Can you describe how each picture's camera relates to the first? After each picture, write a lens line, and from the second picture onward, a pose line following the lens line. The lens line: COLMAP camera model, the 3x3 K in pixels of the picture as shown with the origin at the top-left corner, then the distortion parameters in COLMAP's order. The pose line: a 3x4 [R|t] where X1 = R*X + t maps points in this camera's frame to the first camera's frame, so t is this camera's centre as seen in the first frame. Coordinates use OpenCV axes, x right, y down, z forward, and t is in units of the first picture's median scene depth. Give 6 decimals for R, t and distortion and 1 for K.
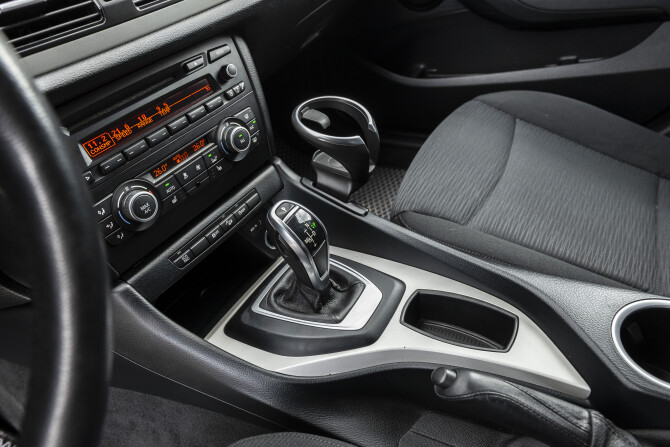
lens RADIAL K [[455.5, 0, 340.9], [0, 455.5, 225.8], [0, 0, 1]] dist [0.000842, -0.007634]
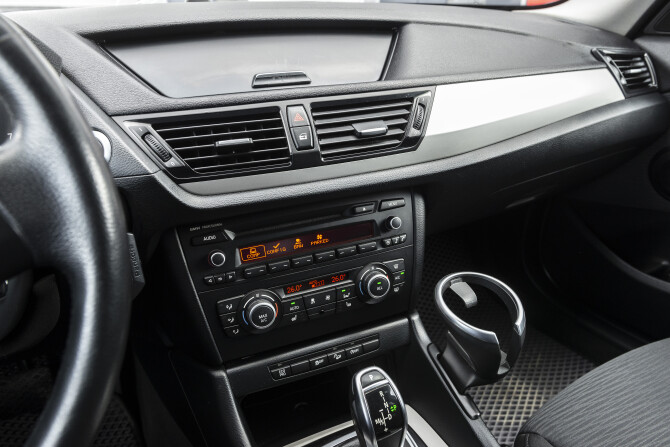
lens RADIAL K [[455.5, 0, 335.4], [0, 455.5, 225.9], [0, 0, 1]] dist [0.000842, -0.007634]
pose [[0.811055, 0.316086, -0.492219, 0.163457], [-0.411487, 0.906345, -0.096007, -0.178174], [0.415774, 0.280408, 0.865161, 0.042584]]
